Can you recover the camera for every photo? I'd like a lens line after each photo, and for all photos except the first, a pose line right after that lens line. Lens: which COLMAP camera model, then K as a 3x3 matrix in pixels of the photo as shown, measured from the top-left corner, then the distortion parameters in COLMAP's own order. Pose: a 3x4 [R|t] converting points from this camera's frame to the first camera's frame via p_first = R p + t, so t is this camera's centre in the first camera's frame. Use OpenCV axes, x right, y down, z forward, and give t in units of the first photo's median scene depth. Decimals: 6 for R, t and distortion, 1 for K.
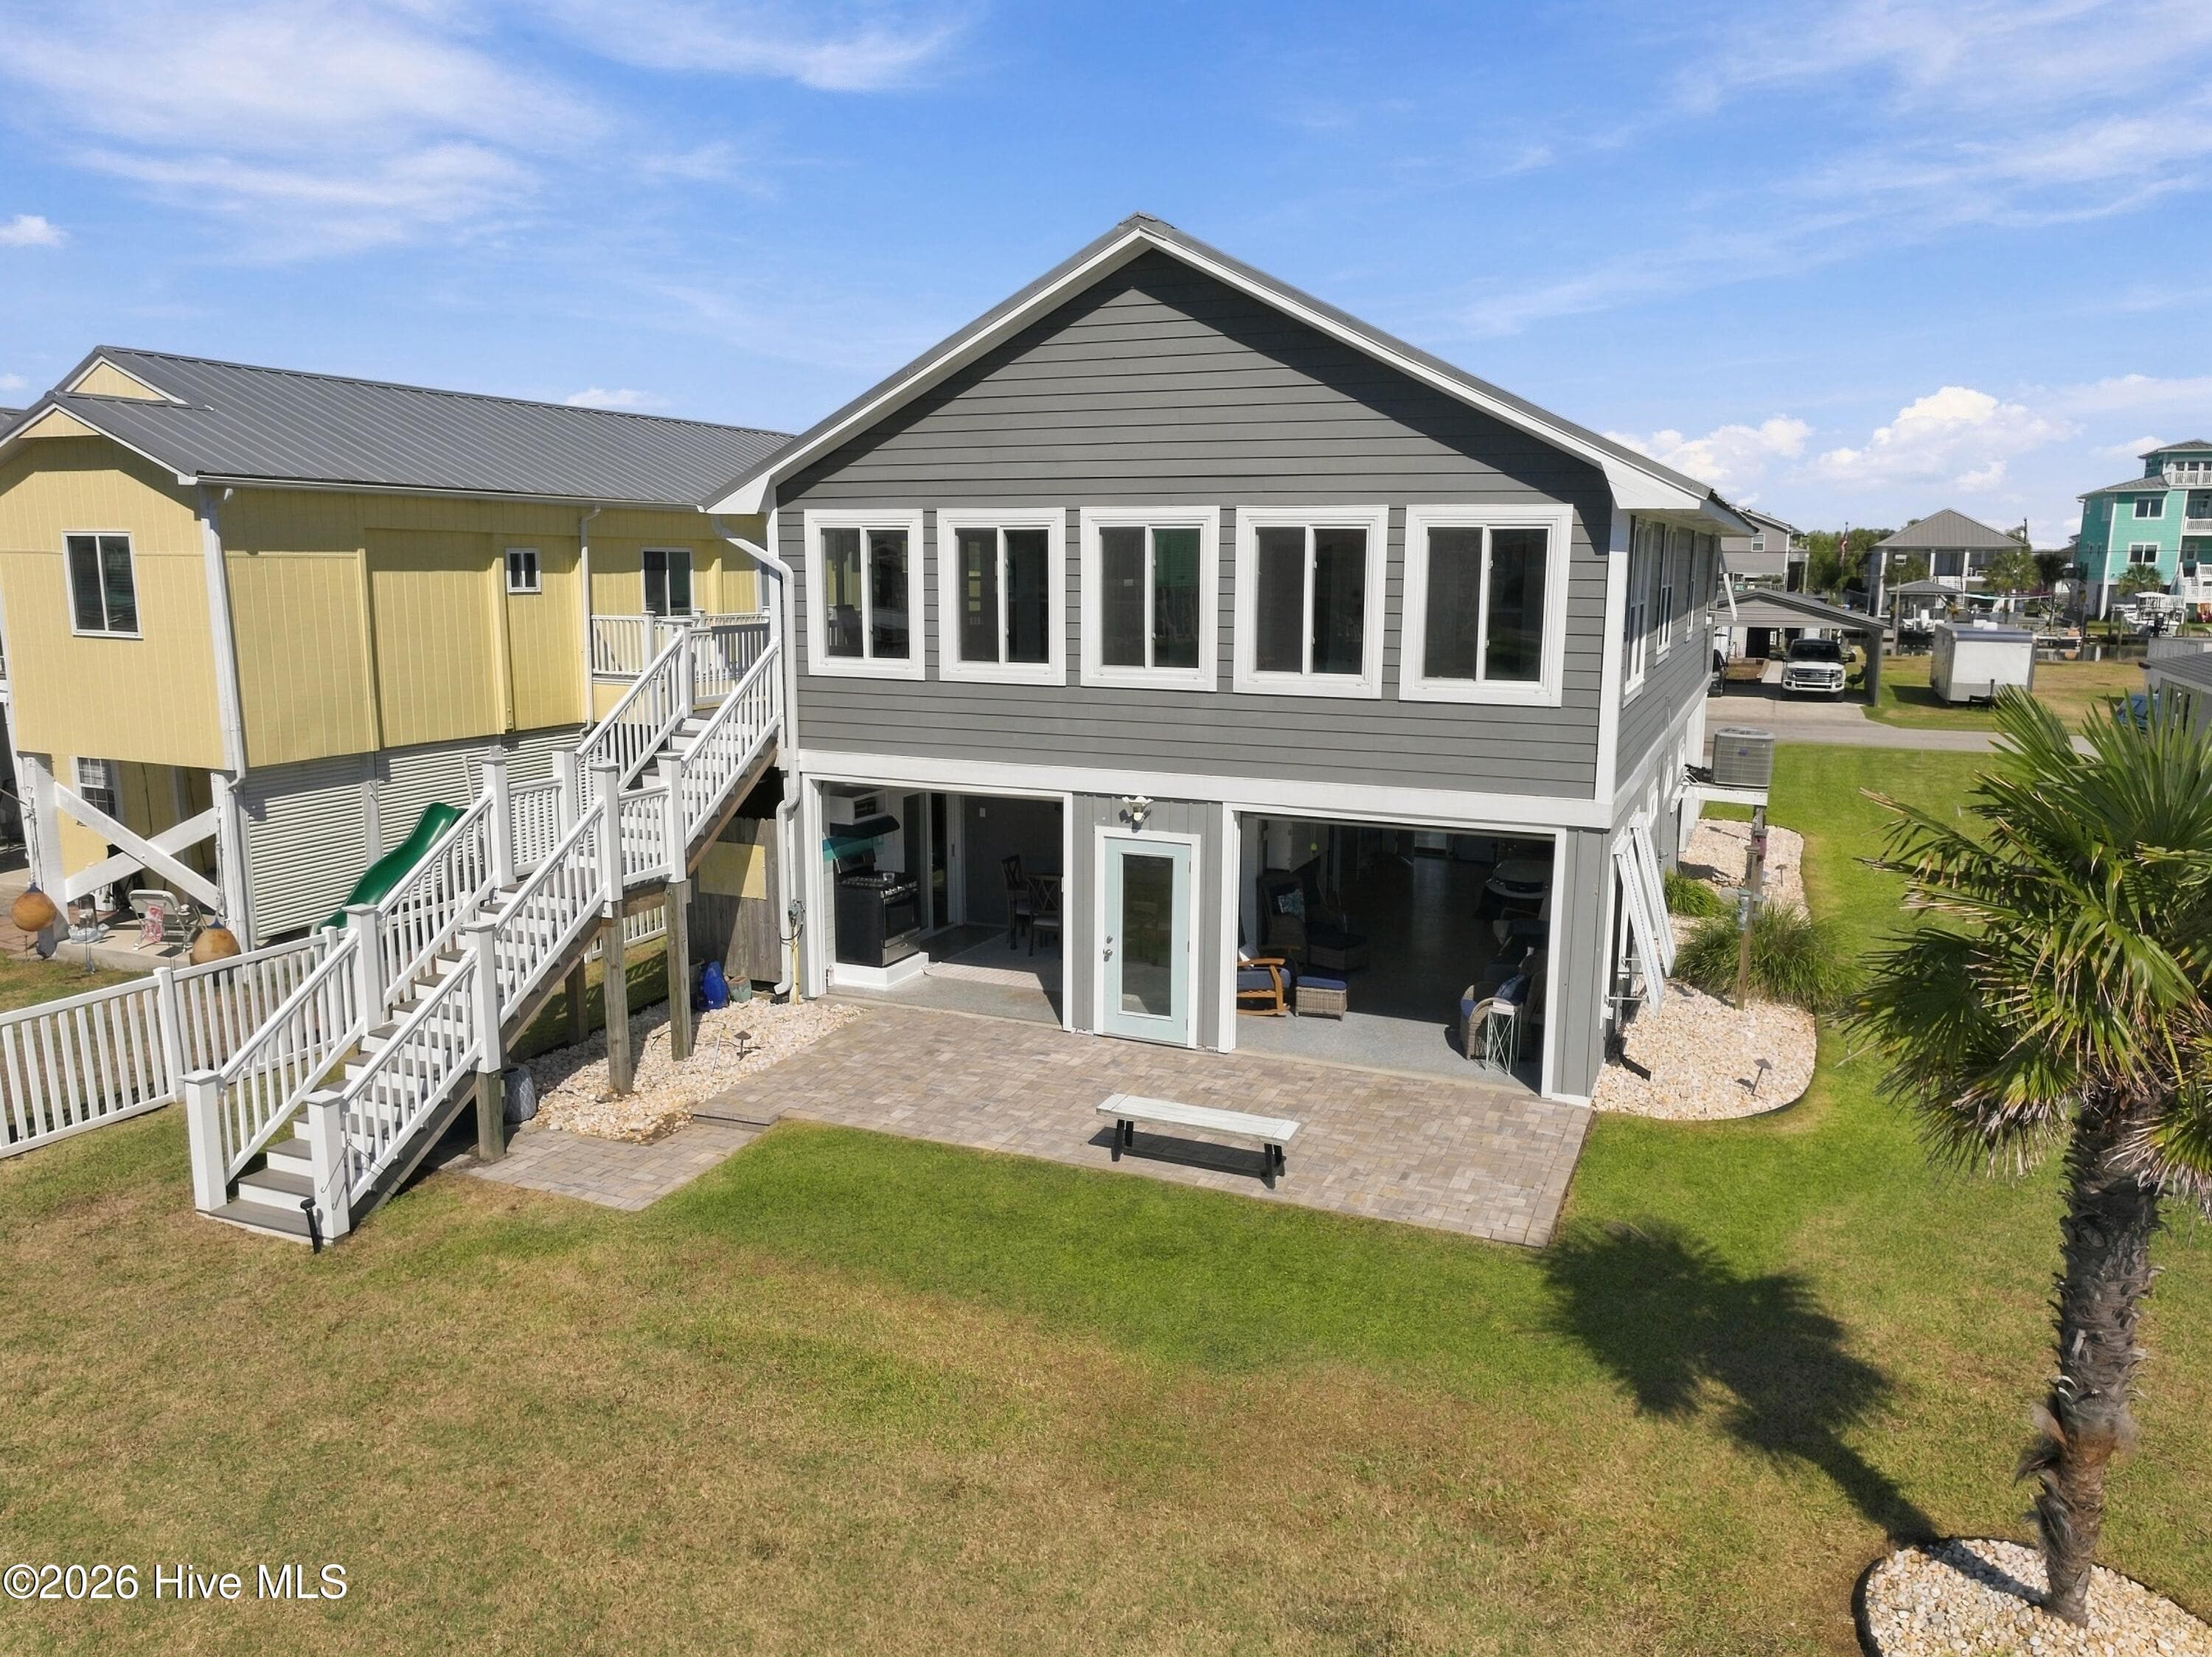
lens RADIAL K [[1560.5, 0, 1111.3], [0, 1560.5, 823.3], [0, 0, 1]] dist [-0.003653, 0.026228]
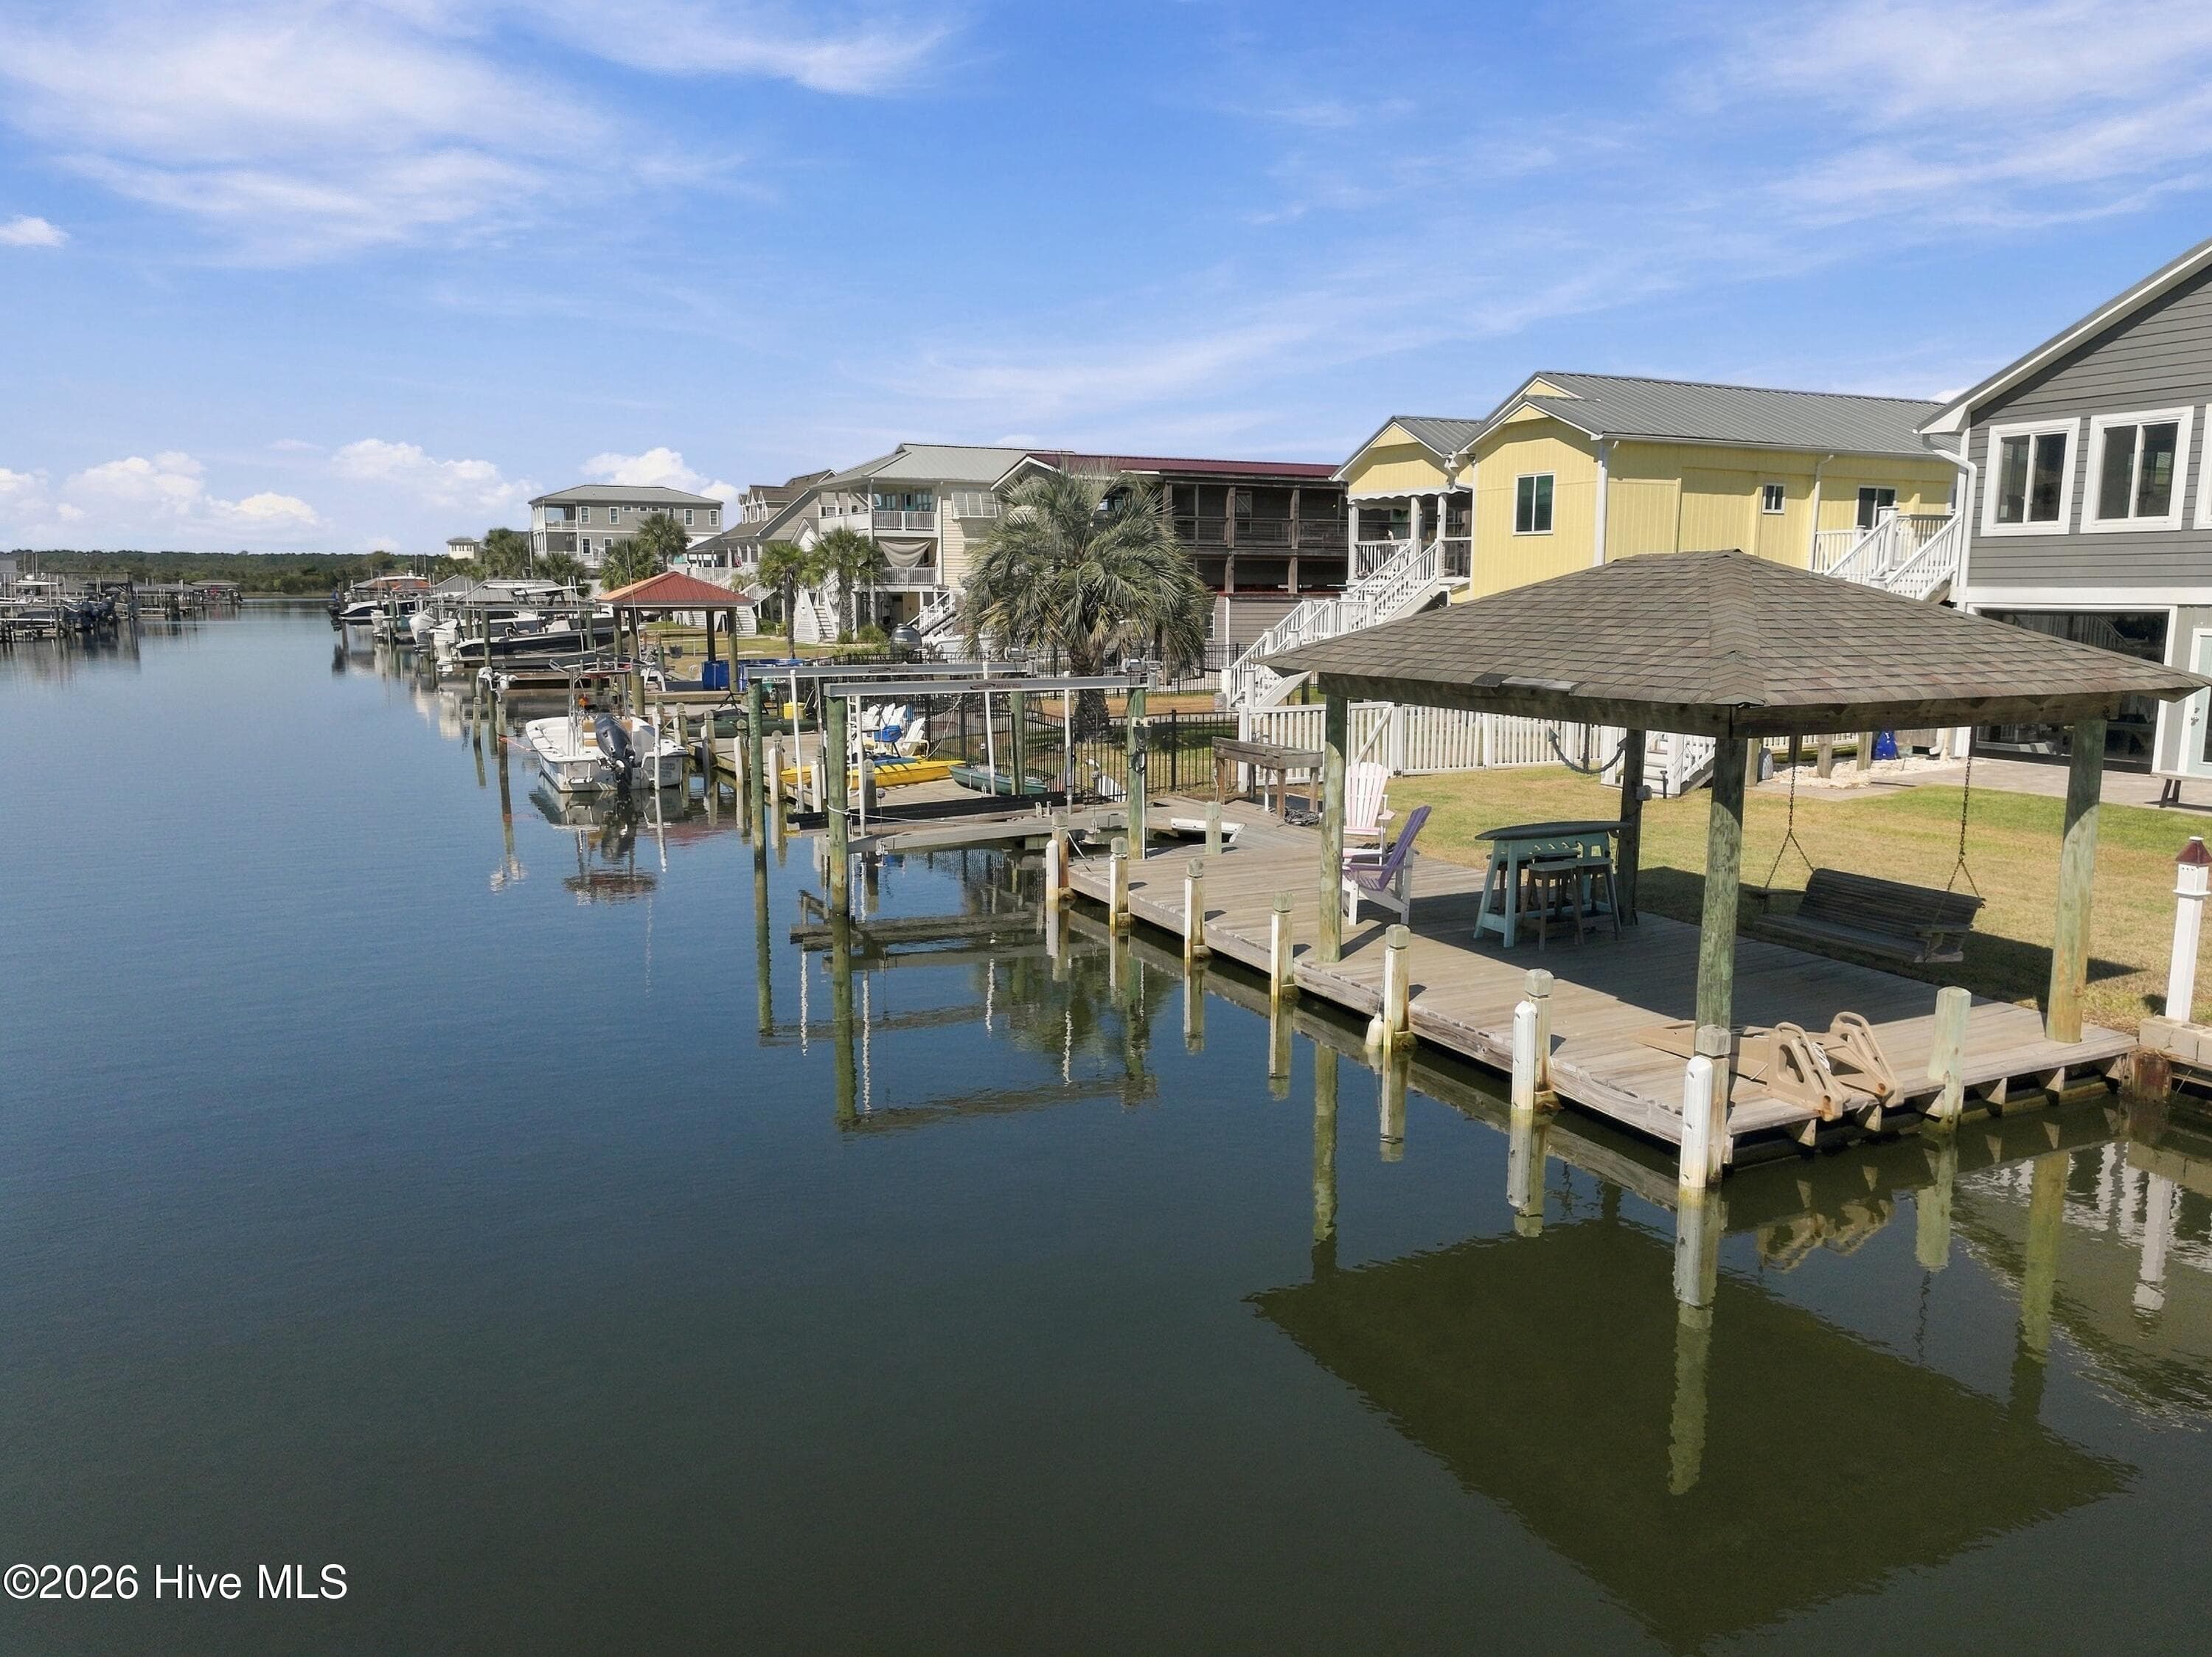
lens RADIAL K [[1560.5, 0, 1111.3], [0, 1560.5, 823.3], [0, 0, 1]] dist [-0.003653, 0.026228]
pose [[0.760755, 0.093006, -0.642340, 0.162301], [-0.105520, 0.994236, 0.018986, 0.239115], [0.640404, 0.053336, 0.766184, -0.677513]]
